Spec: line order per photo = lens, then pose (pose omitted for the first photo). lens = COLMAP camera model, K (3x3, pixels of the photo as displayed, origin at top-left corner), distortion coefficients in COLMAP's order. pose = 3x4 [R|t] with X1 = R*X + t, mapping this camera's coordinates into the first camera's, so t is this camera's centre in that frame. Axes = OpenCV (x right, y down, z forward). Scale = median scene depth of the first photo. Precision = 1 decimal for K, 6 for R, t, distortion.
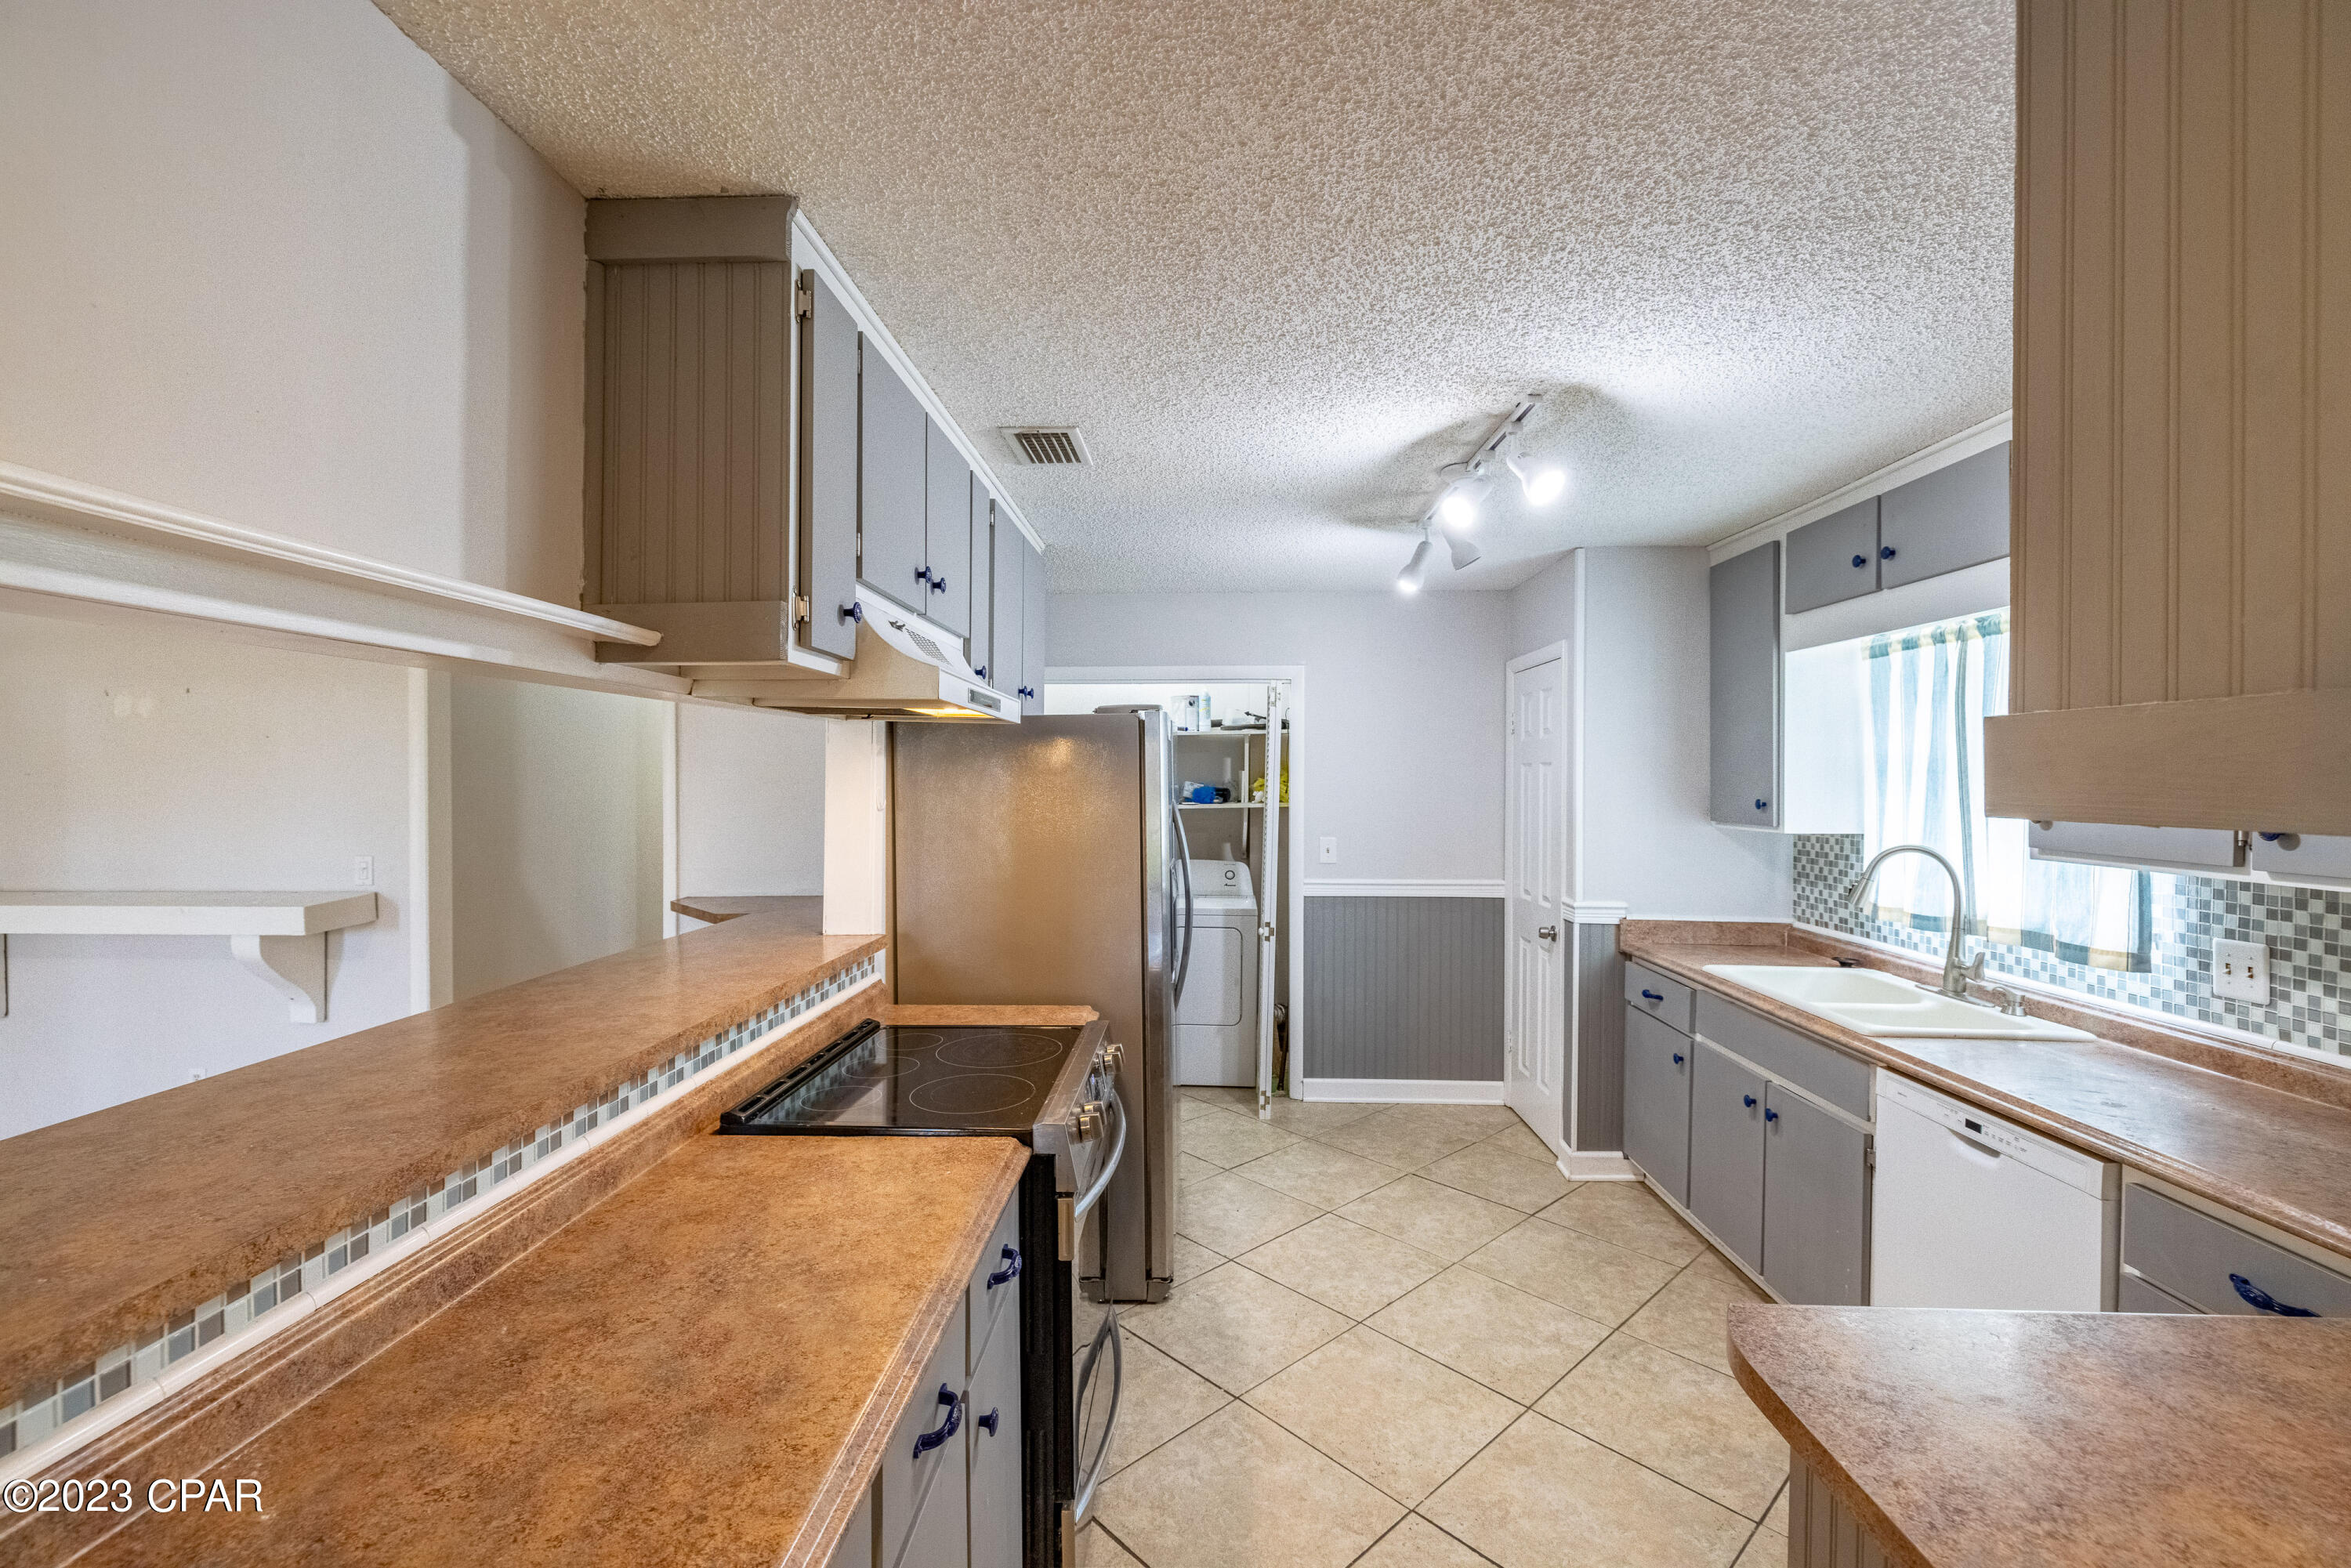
lens RADIAL K [[980.3, 0, 1176.6], [0, 980.3, 785.1], [0, 0, 1]] dist [0.000397, -0.000334]
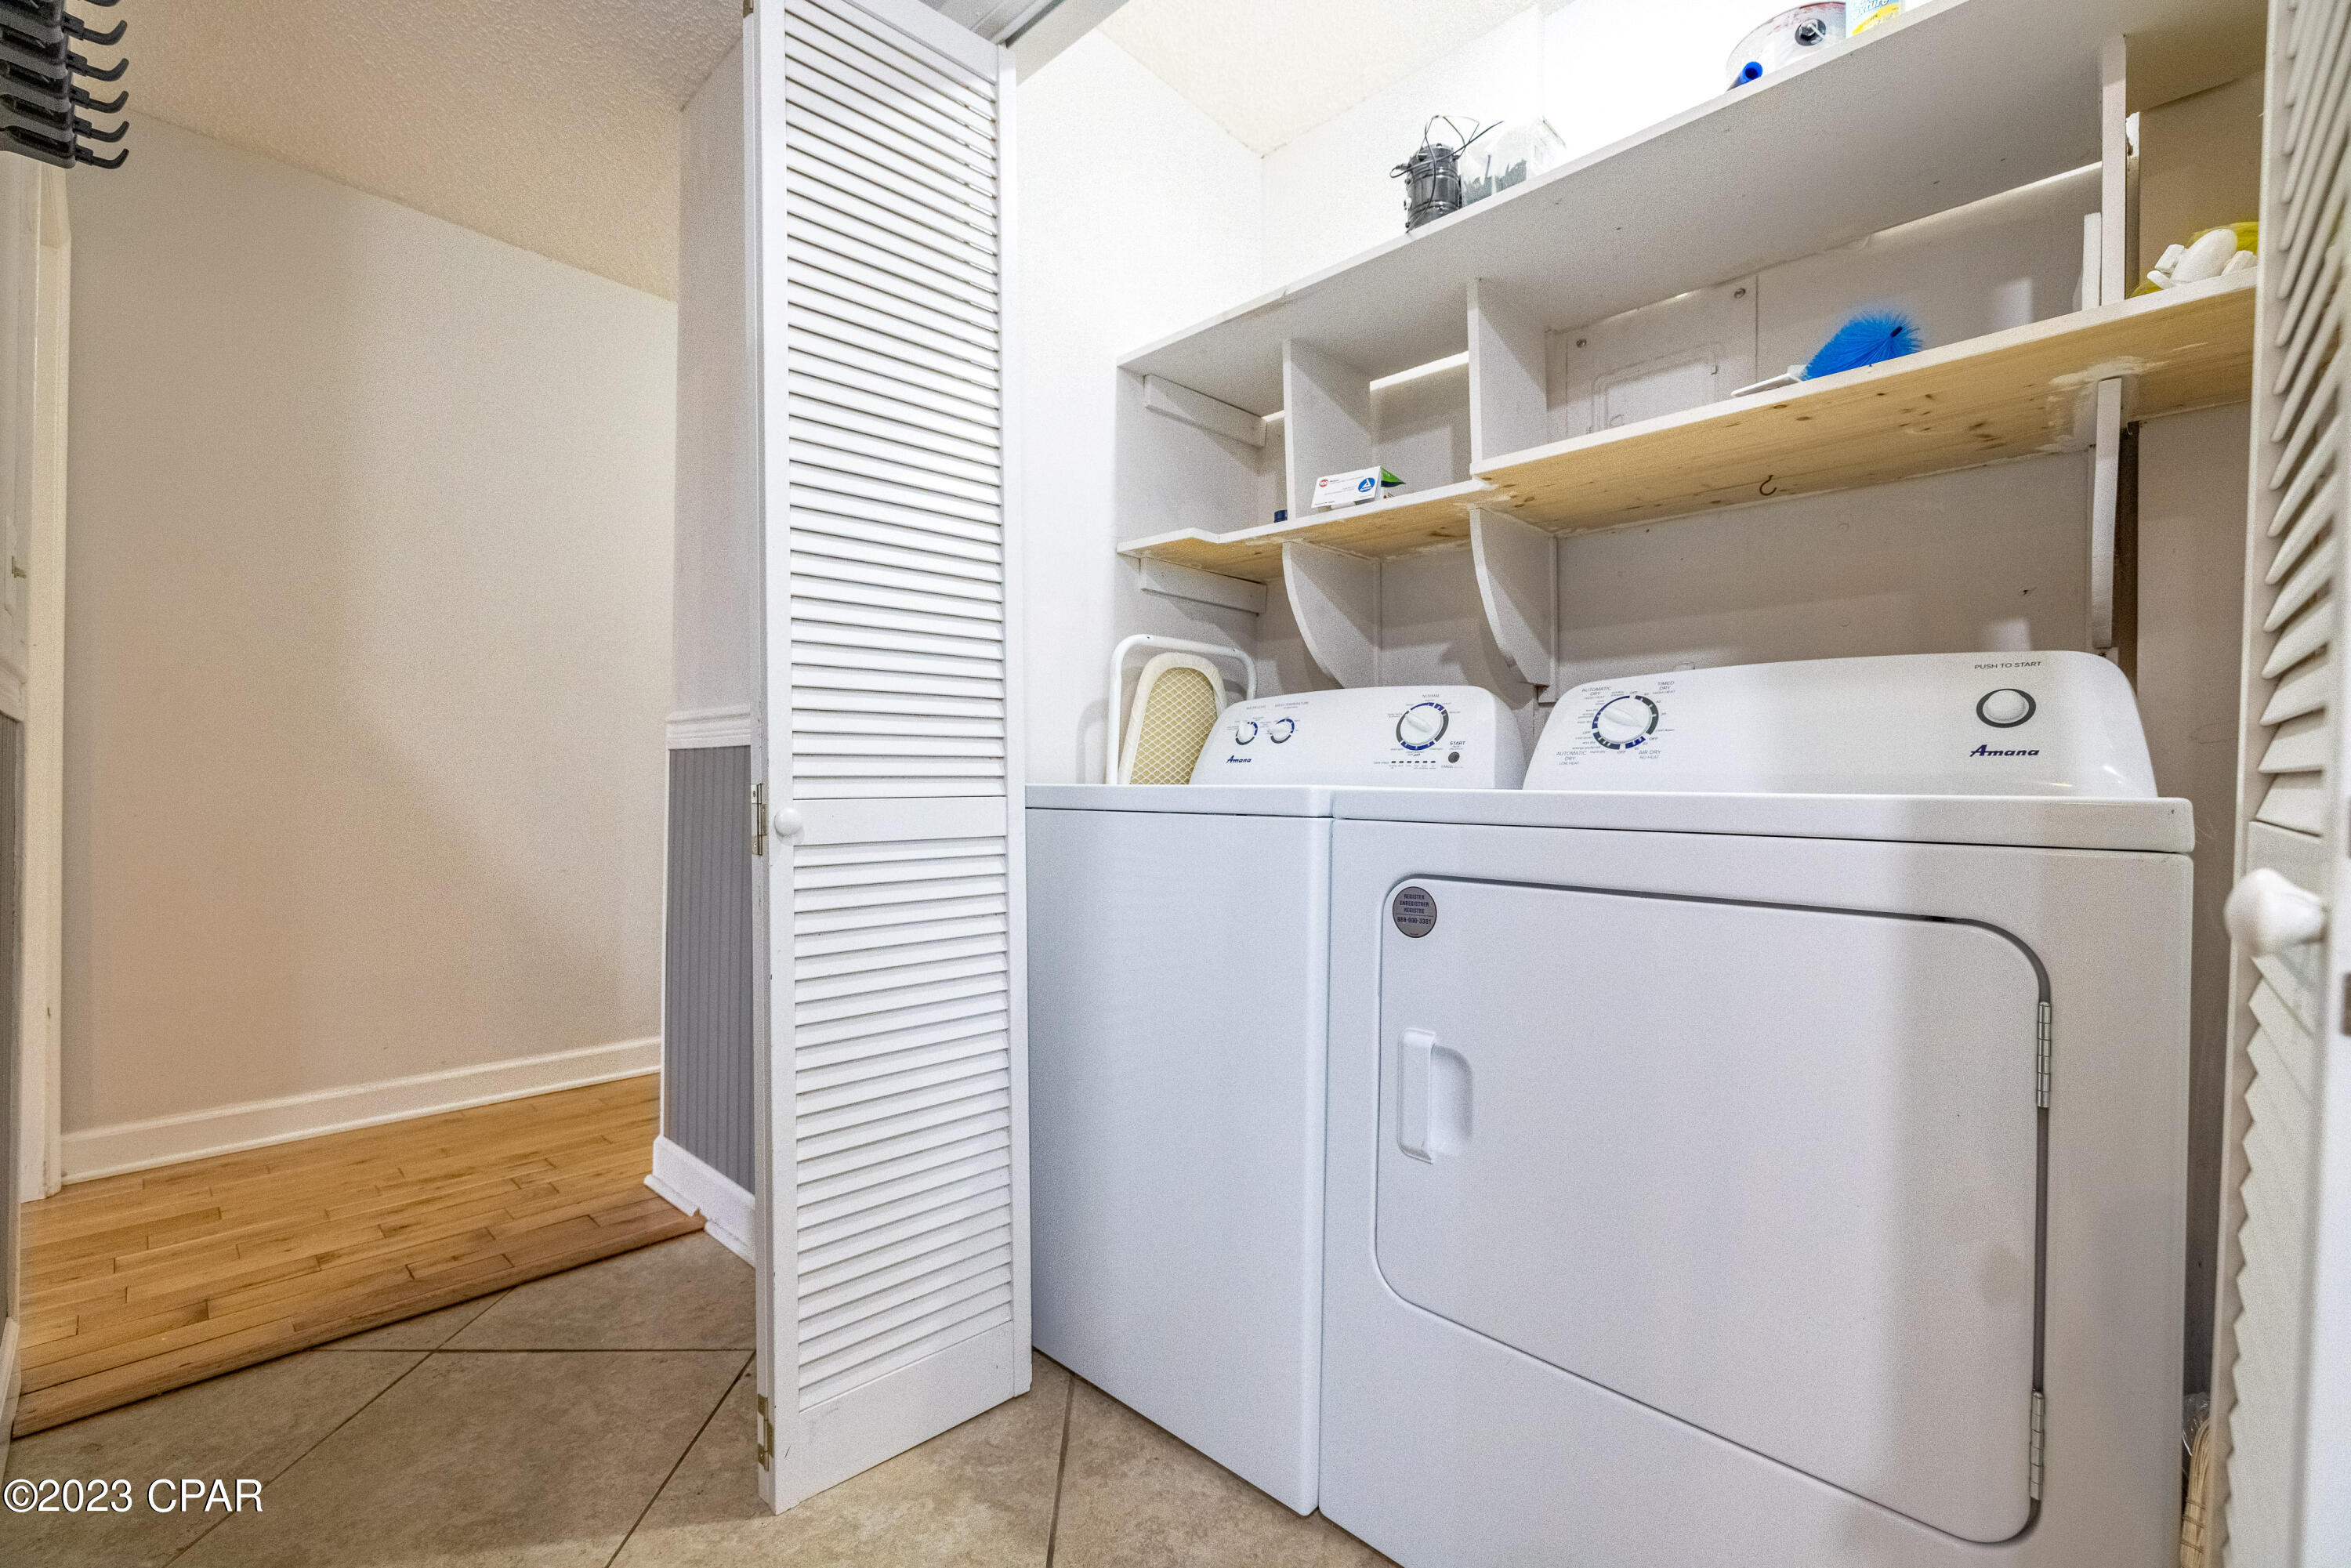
lens RADIAL K [[980.3, 0, 1170.0], [0, 980.3, 797.8], [0, 0, 1]] dist [0.000397, -0.000334]
pose [[0.750931, 0.001320, -0.660379, 0.124643], [-0.006491, 0.999964, -0.005383, 0.242441], [0.660348, 0.008329, 0.750913, 1.502748]]
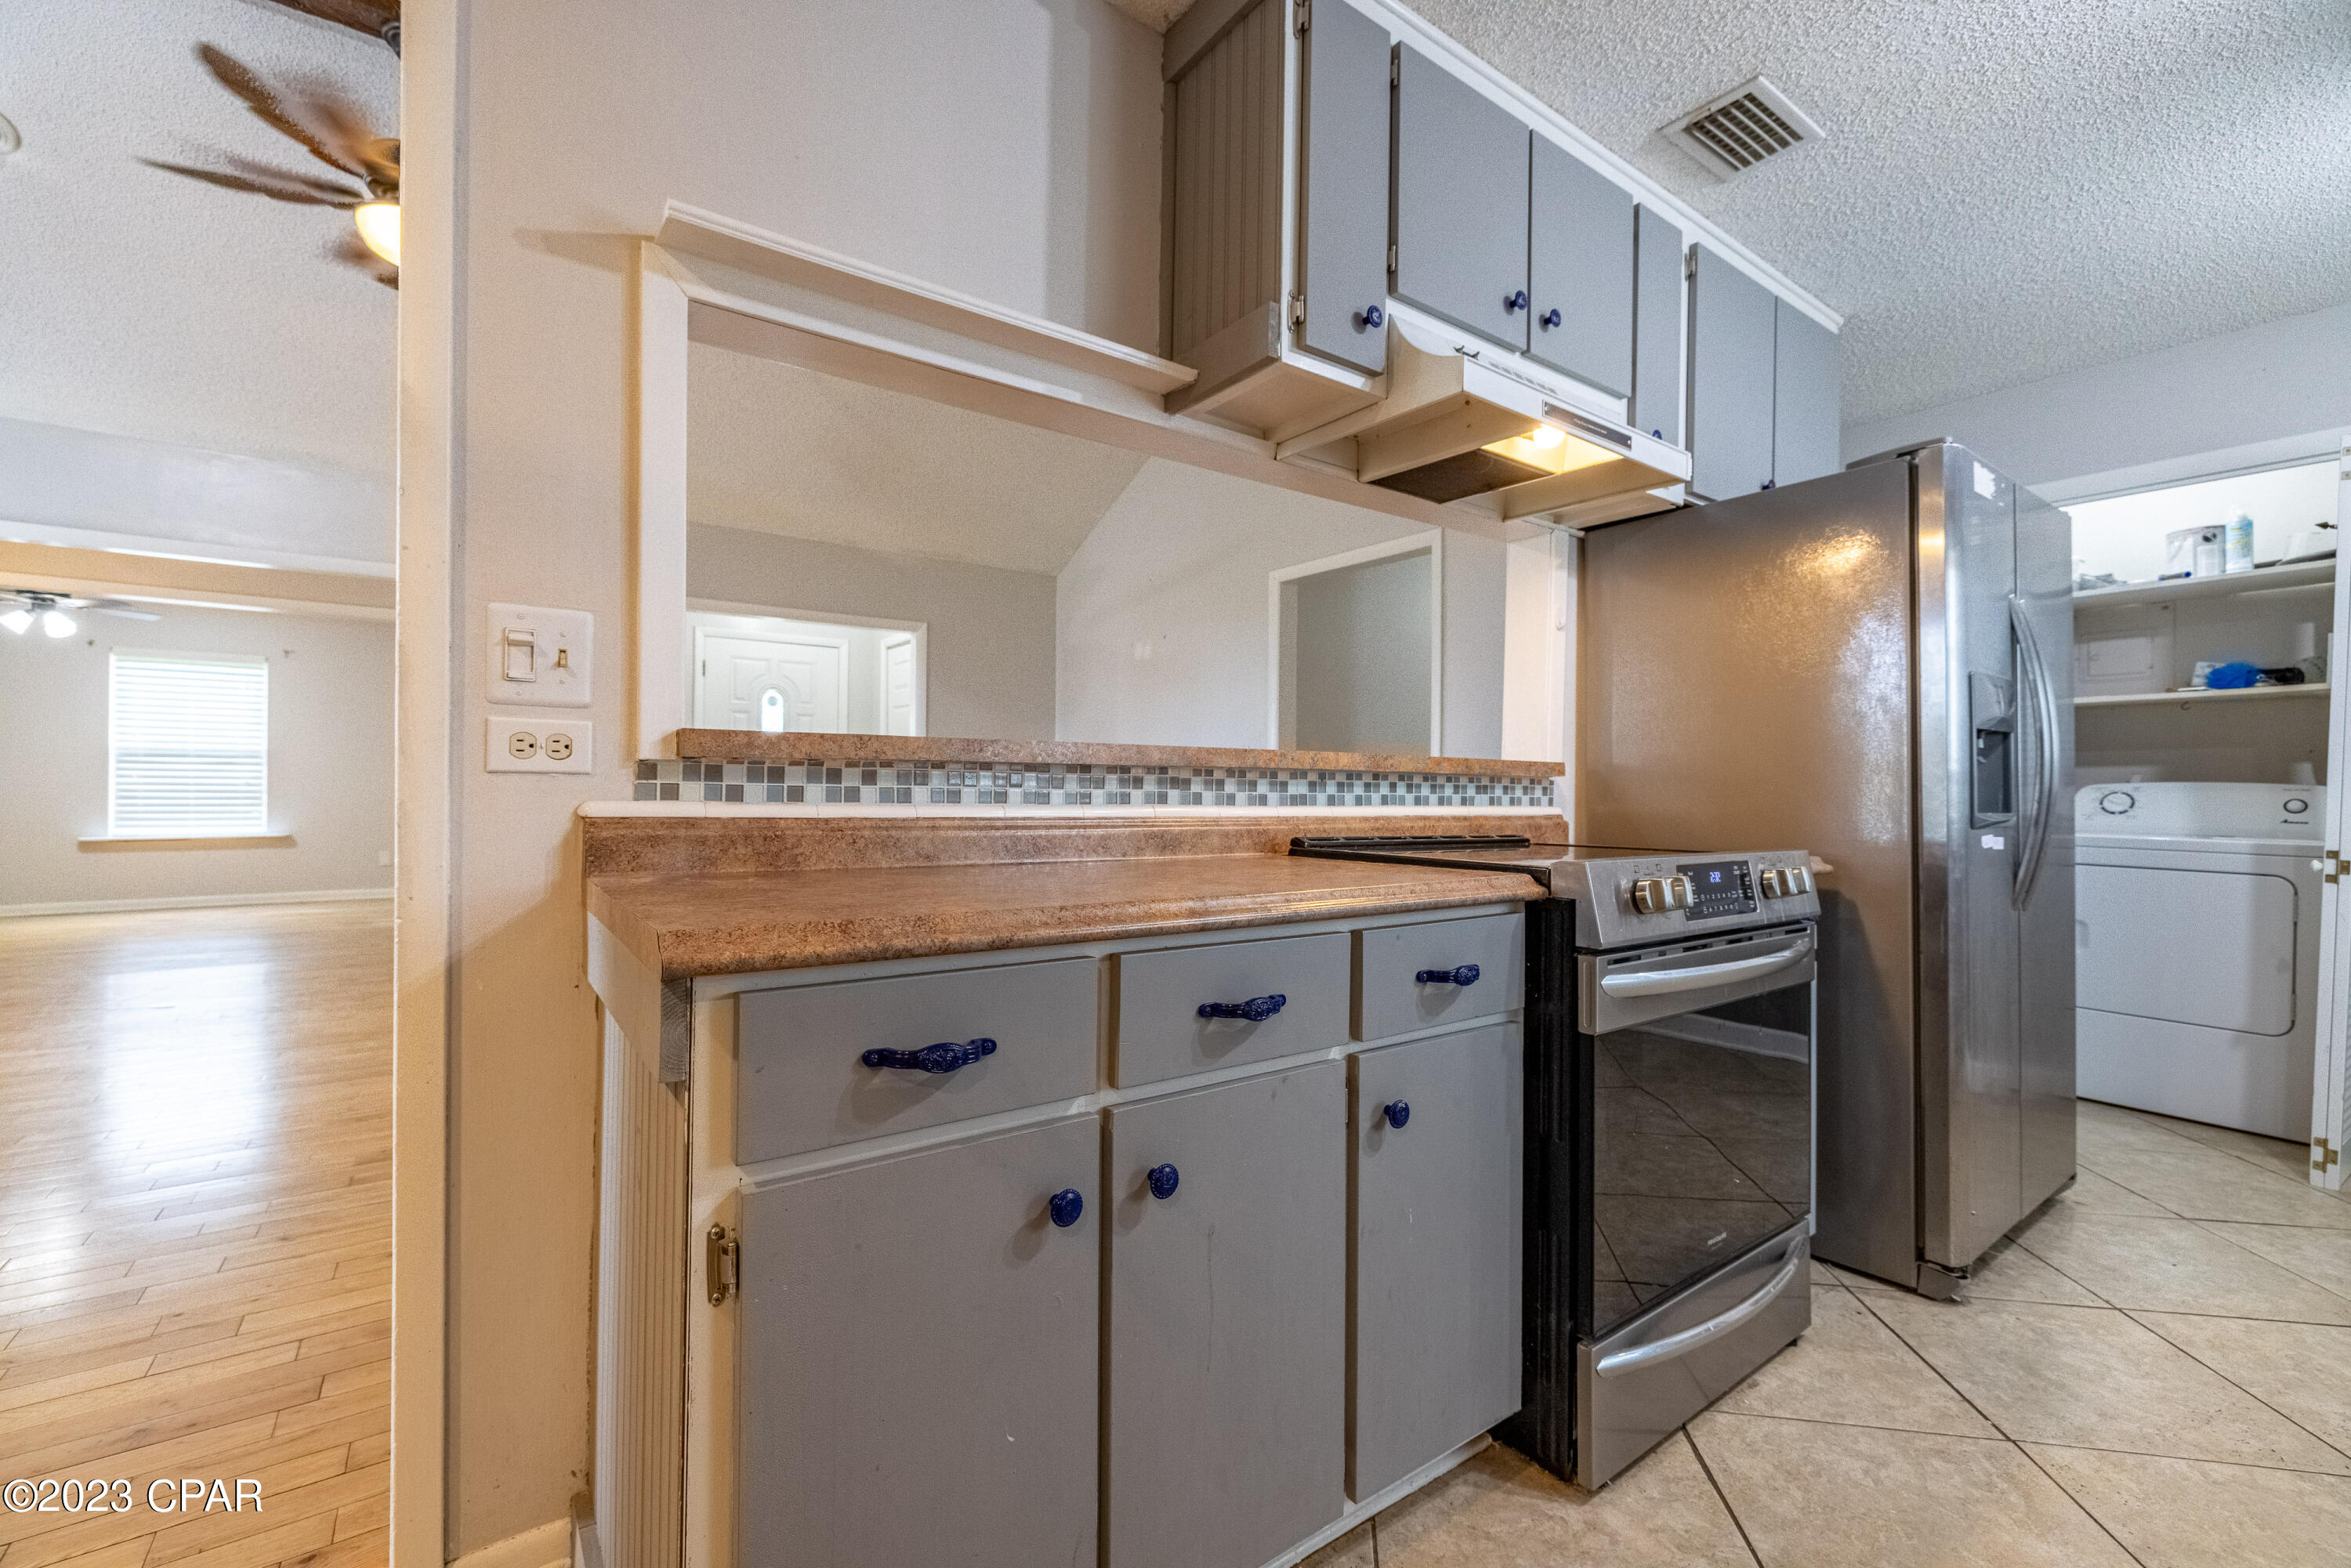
lens RADIAL K [[980.3, 0, 1174.9], [0, 980.3, 788.7], [0, 0, 1]] dist [0.000397, -0.000334]
pose [[0.617913, 0.003723, -0.786238, 0.217899], [-0.016771, 0.999824, -0.008446, 0.207147], [0.786068, 0.018405, 0.617866, 0.162963]]
